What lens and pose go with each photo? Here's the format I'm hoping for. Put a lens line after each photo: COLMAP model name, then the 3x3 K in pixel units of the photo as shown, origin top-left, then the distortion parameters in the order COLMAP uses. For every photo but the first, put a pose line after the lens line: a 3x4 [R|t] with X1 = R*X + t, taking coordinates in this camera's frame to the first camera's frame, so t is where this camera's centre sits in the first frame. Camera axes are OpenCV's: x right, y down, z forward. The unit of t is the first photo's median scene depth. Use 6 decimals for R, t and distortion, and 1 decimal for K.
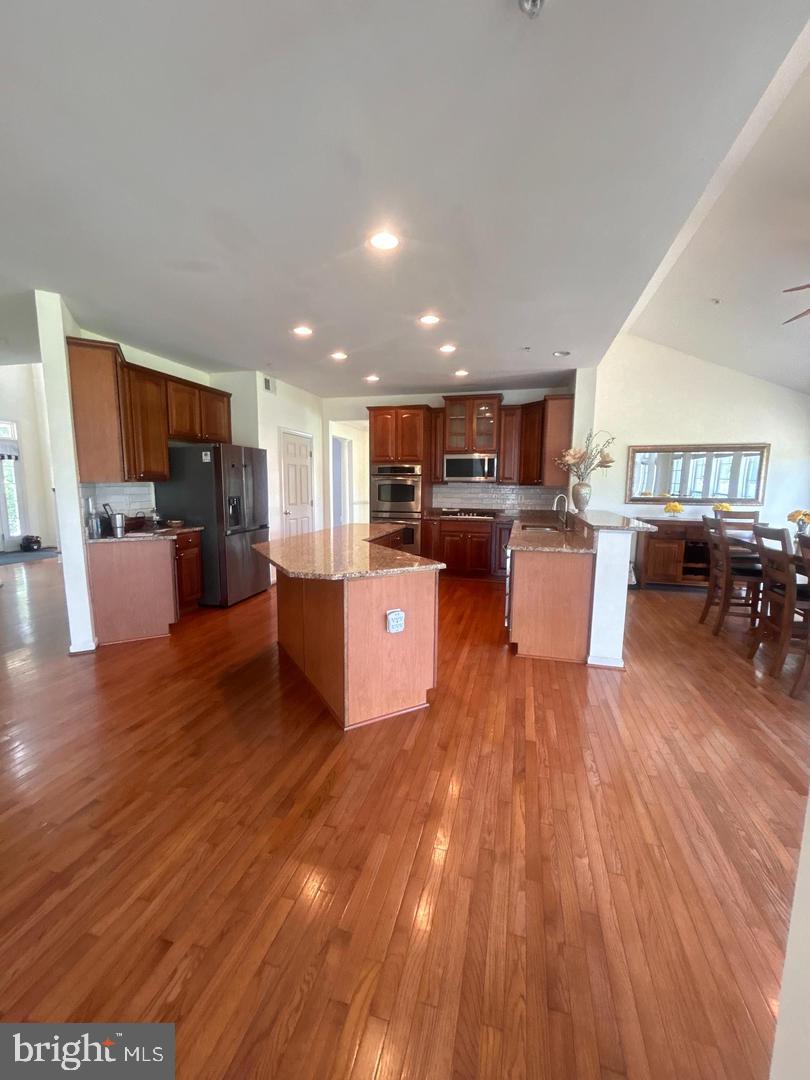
lens RADIAL K [[434.5, 0, 407.5], [0, 434.5, 538.7], [0, 0, 1]] dist [-0.000483, 0.000574]
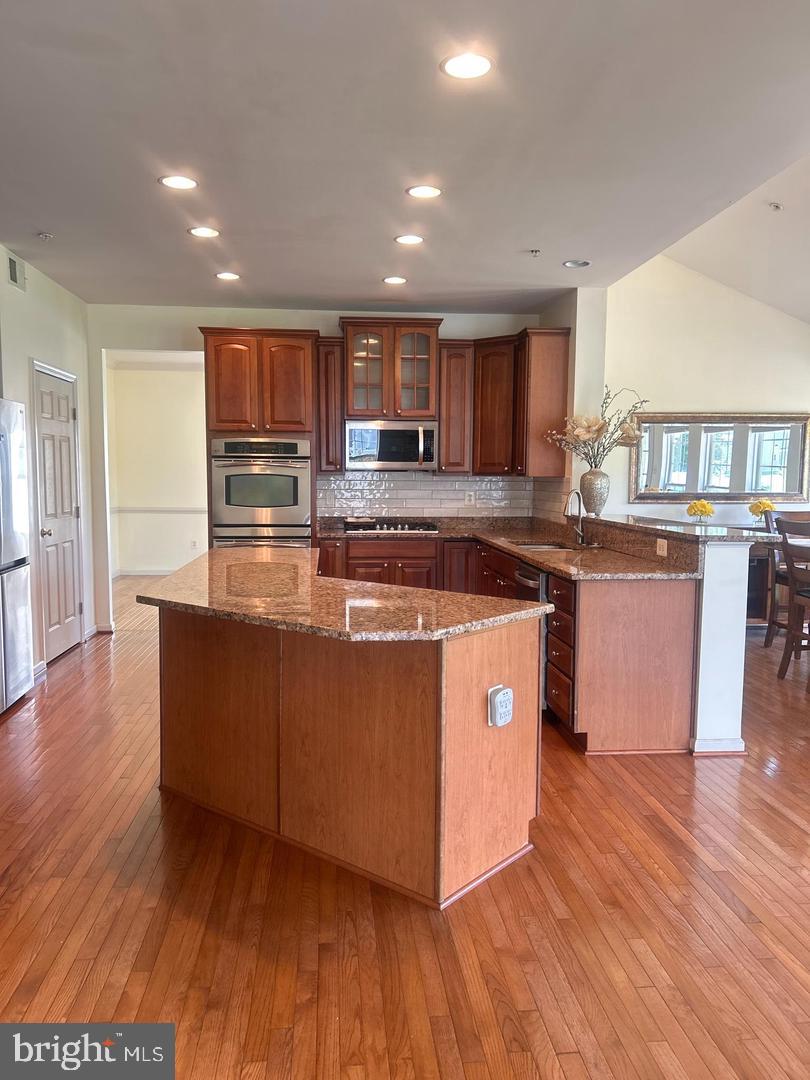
lens RADIAL K [[815.1, 0, 403.6], [0, 815.1, 542.2], [0, 0, 1]] dist [0.041112, -0.037061]
pose [[0.938591, -0.031581, 0.343583, -0.246895], [0.045718, 0.998405, -0.033119, -0.000430], [-0.341989, 0.046793, 0.938538, -0.001357]]
